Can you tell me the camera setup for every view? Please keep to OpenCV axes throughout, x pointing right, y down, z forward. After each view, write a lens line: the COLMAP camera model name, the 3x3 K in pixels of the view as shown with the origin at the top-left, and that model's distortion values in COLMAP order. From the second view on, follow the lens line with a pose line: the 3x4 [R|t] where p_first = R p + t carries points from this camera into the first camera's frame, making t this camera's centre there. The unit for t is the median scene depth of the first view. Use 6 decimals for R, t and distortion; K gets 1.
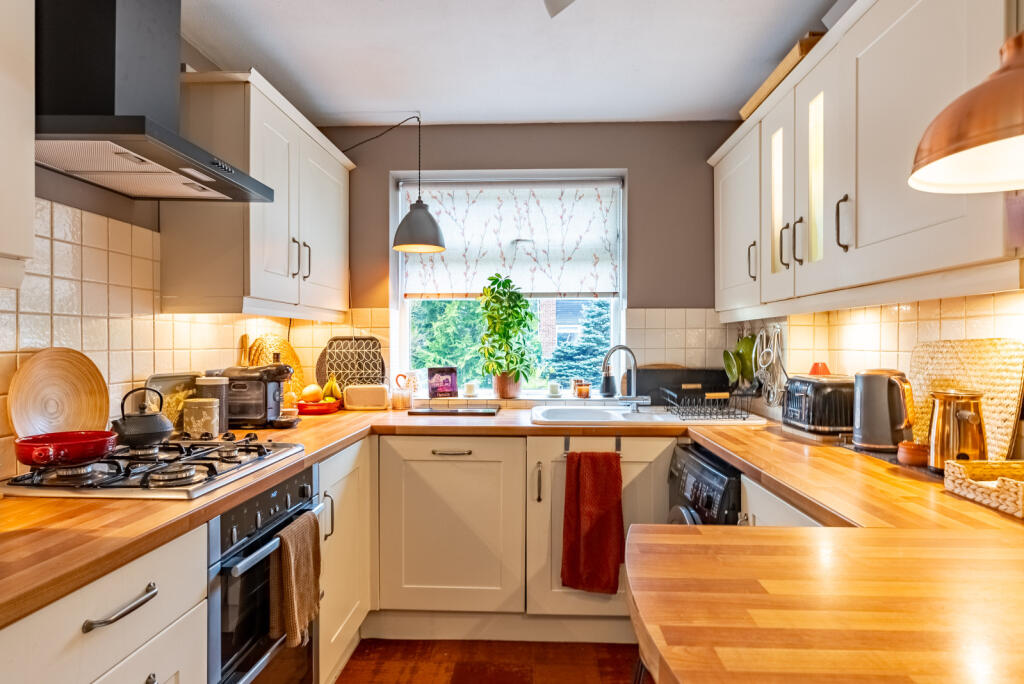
lens RADIAL K [[575.2, 0, 512.0], [0, 575.2, 342.0], [0, 0, 1]] dist [-0.003448, 0.000750]
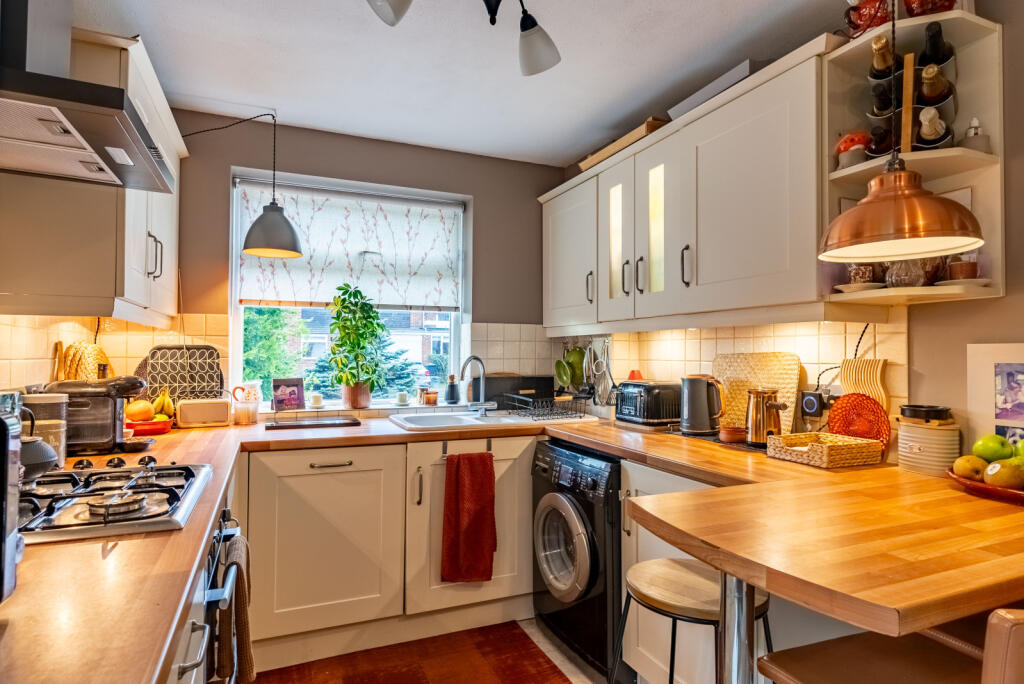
lens RADIAL K [[563.8, 0, 512.0], [0, 563.8, 342.0], [0, 0, 1]] dist [-0.001917, 0.000254]
pose [[0.900115, 0.013436, 0.435445, -0.232170], [-0.005444, 0.999793, -0.019596, -0.000192], [-0.435618, 0.015268, 0.900002, -0.004437]]
